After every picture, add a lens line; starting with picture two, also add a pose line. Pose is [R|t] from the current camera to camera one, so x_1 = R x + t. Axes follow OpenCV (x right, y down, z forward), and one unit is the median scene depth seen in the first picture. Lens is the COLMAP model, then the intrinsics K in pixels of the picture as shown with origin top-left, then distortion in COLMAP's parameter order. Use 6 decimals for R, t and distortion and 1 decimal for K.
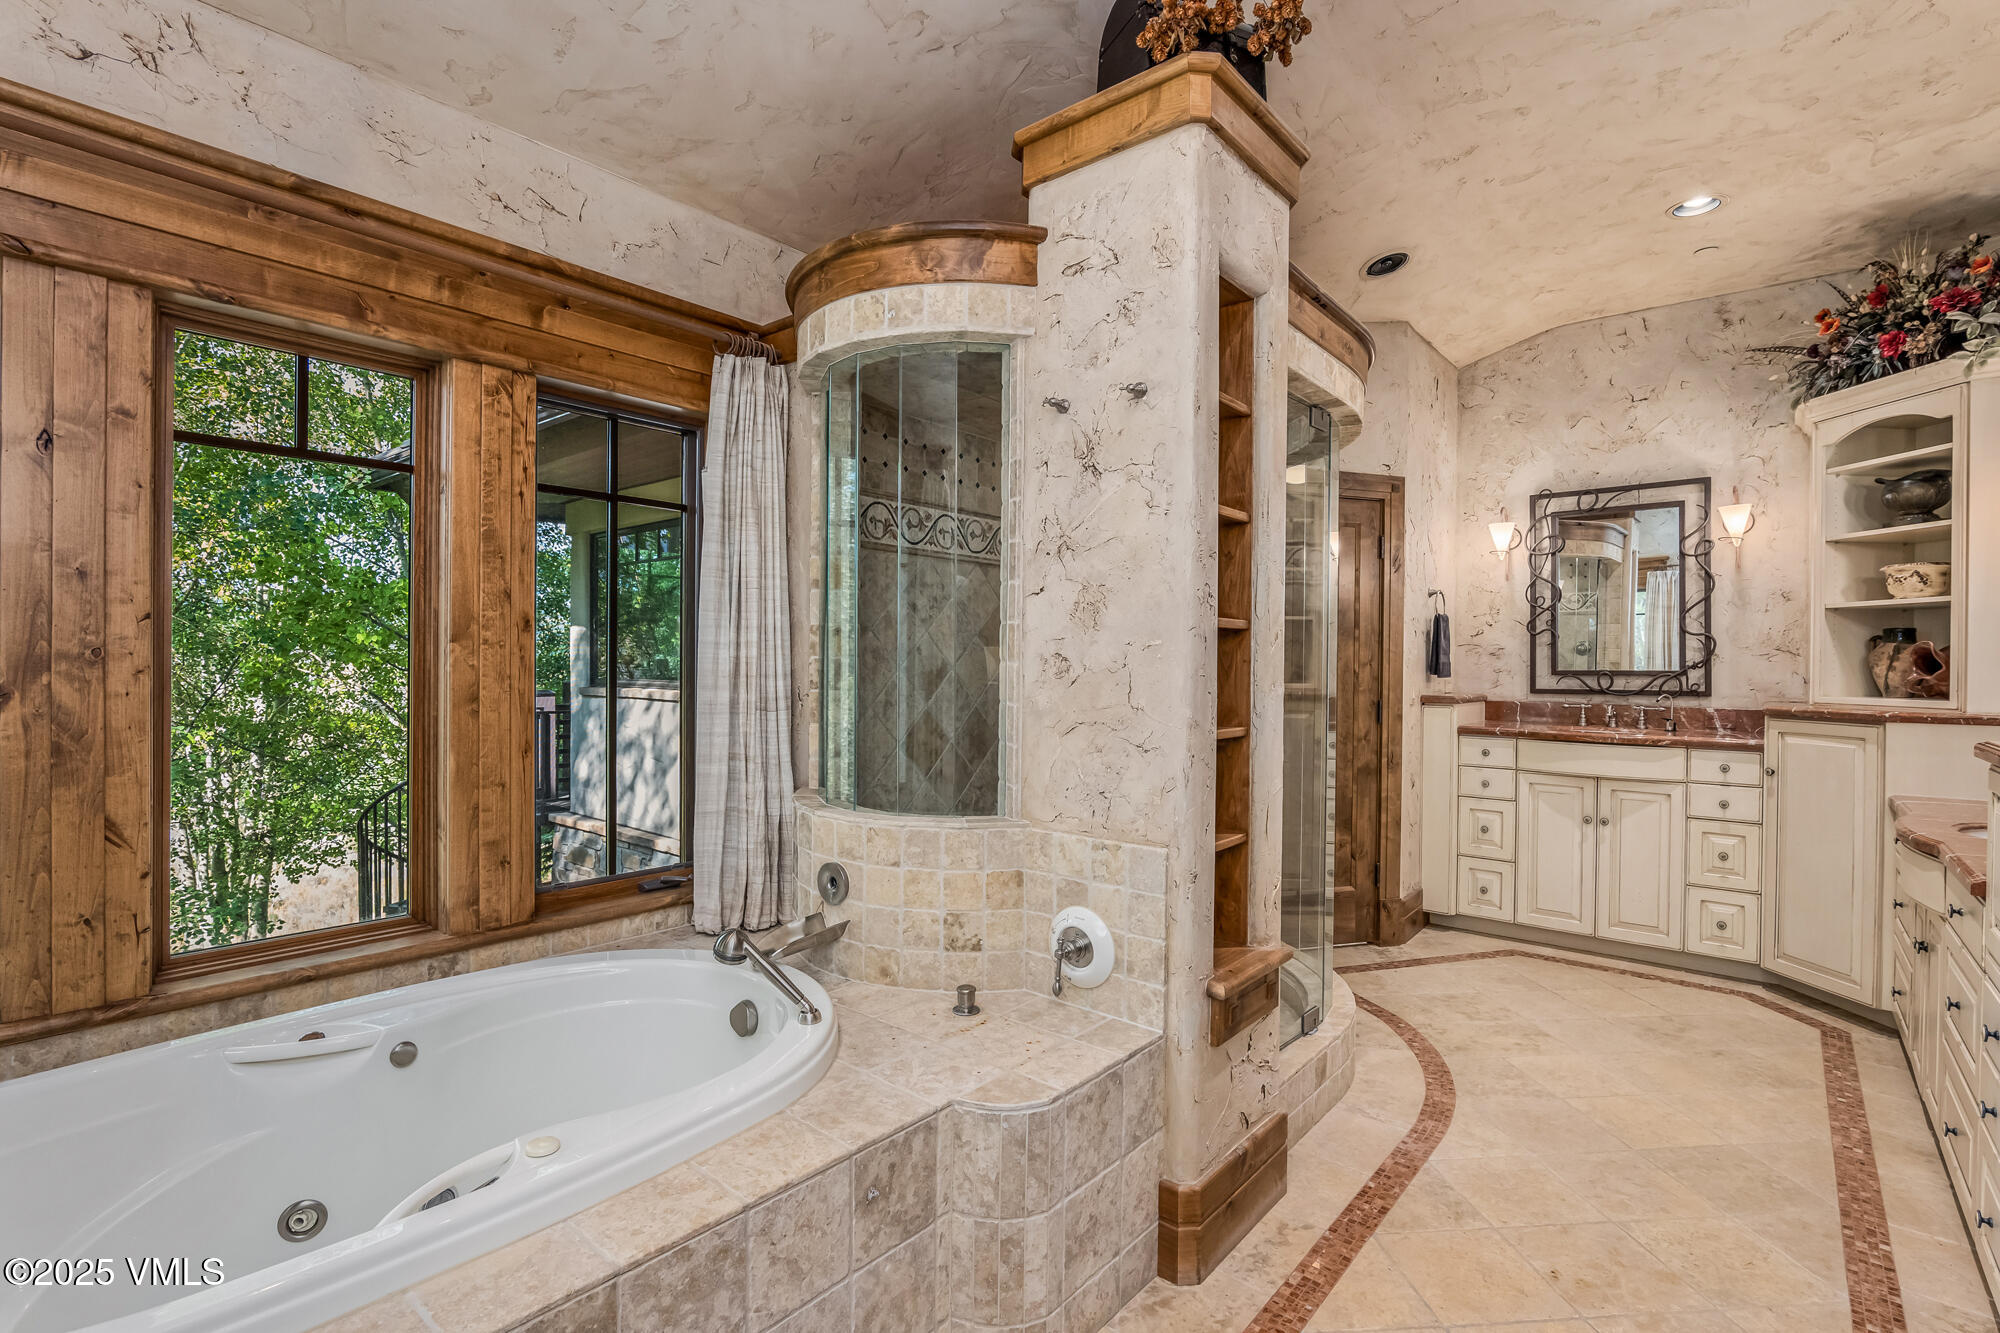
lens RADIAL K [[924.2, 0, 1000.6], [0, 924.2, 666.3], [0, 0, 1]] dist [-0.012590, 0.003815]
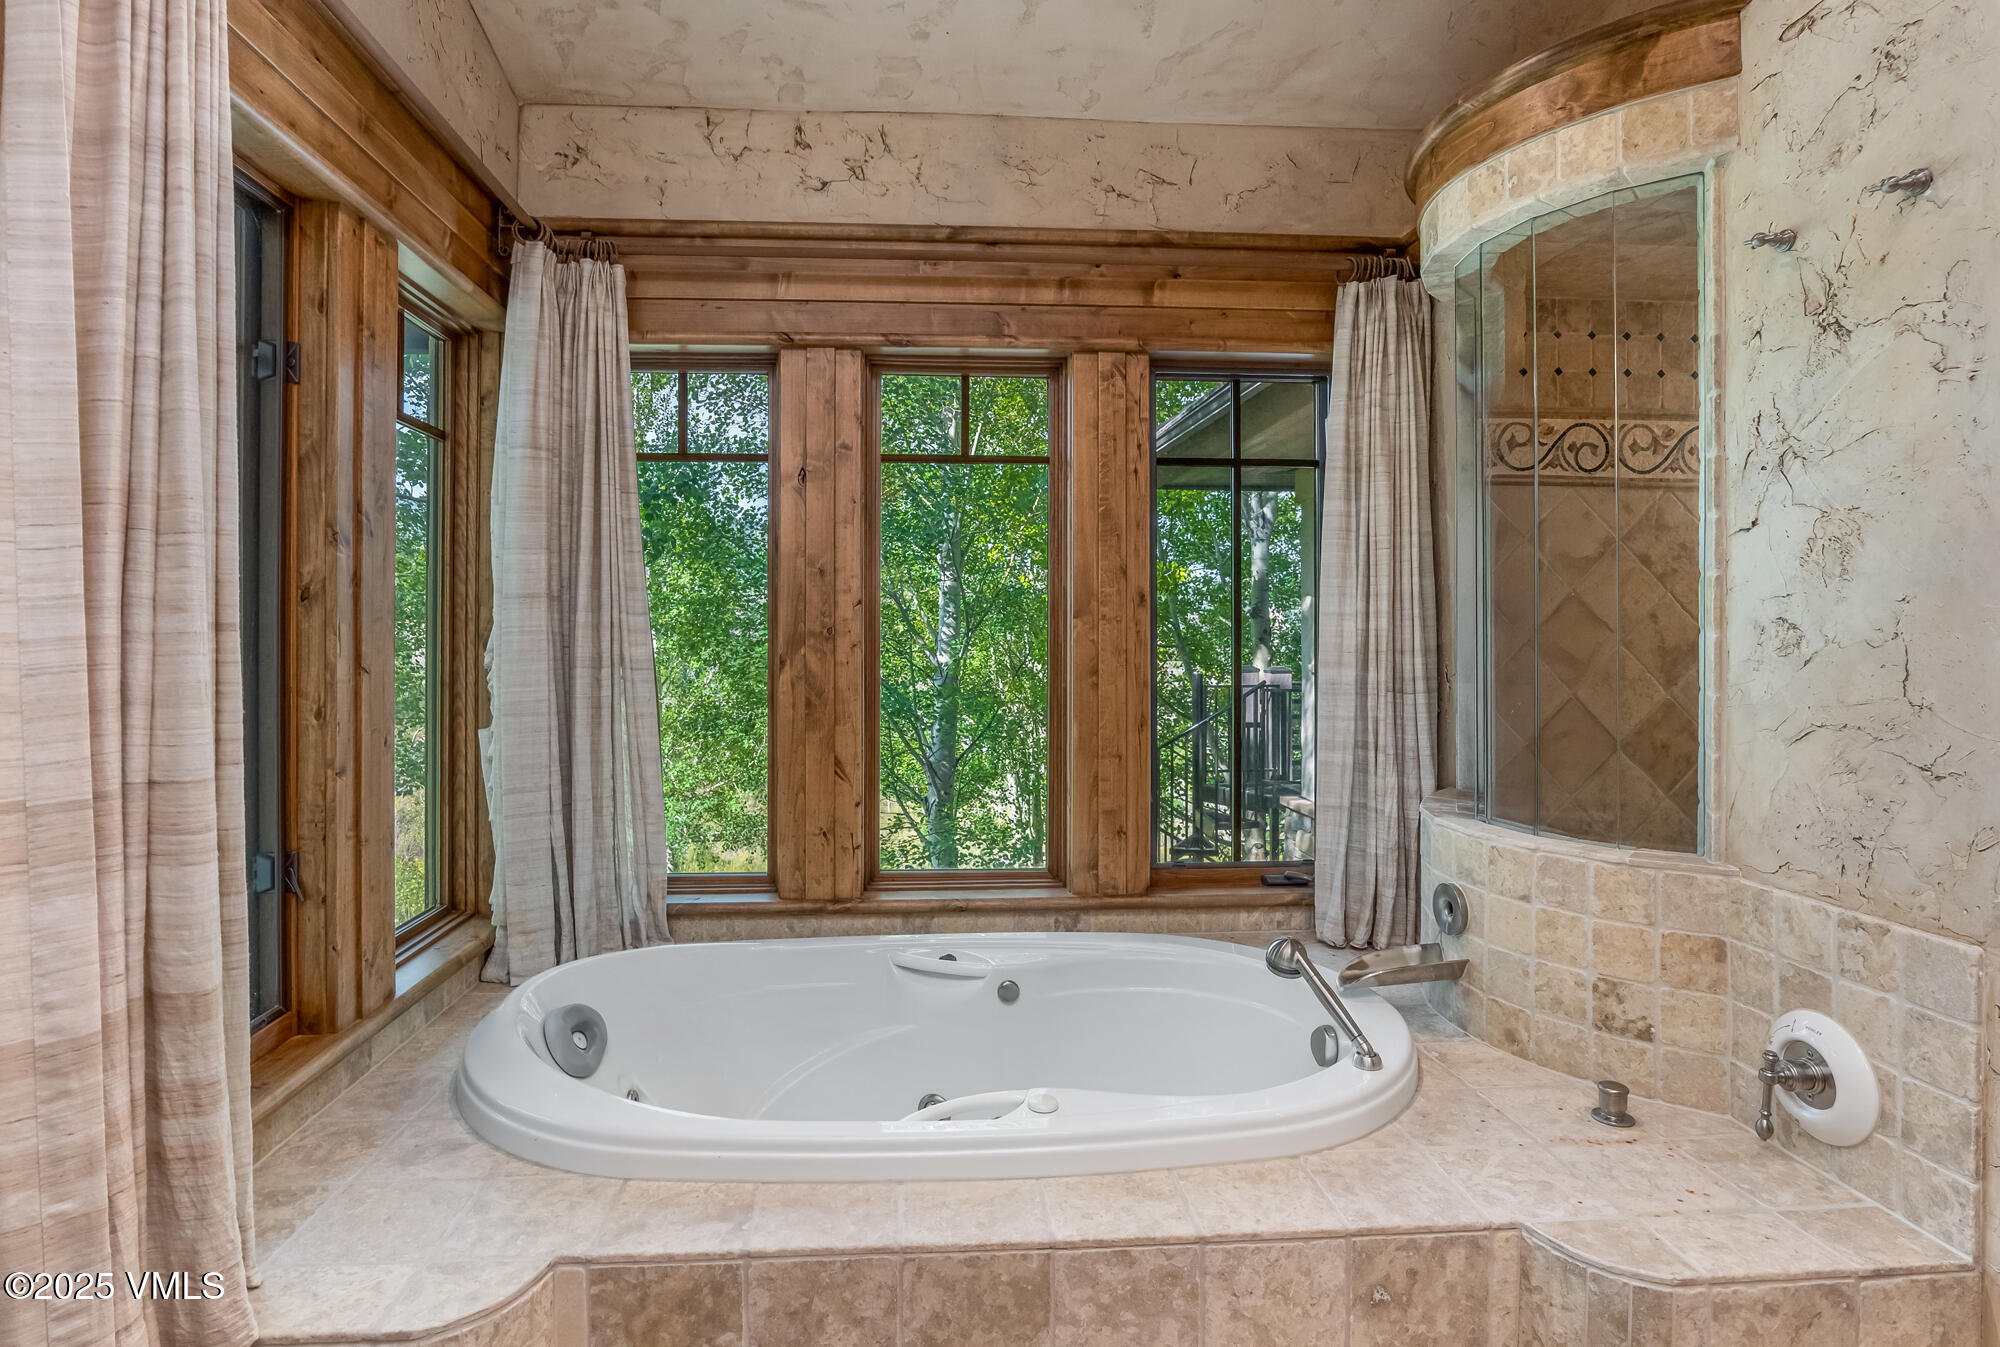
lens RADIAL K [[1033.1, 0, 975.6], [0, 1033.1, 631.4], [0, 0, 1]] dist [-0.011724, 0.004950]
pose [[0.704475, -0.010073, -0.709657, 0.181288], [0.002383, 0.999927, -0.011827, 0.002983], [0.709725, 0.006641, 0.704448, 0.081812]]
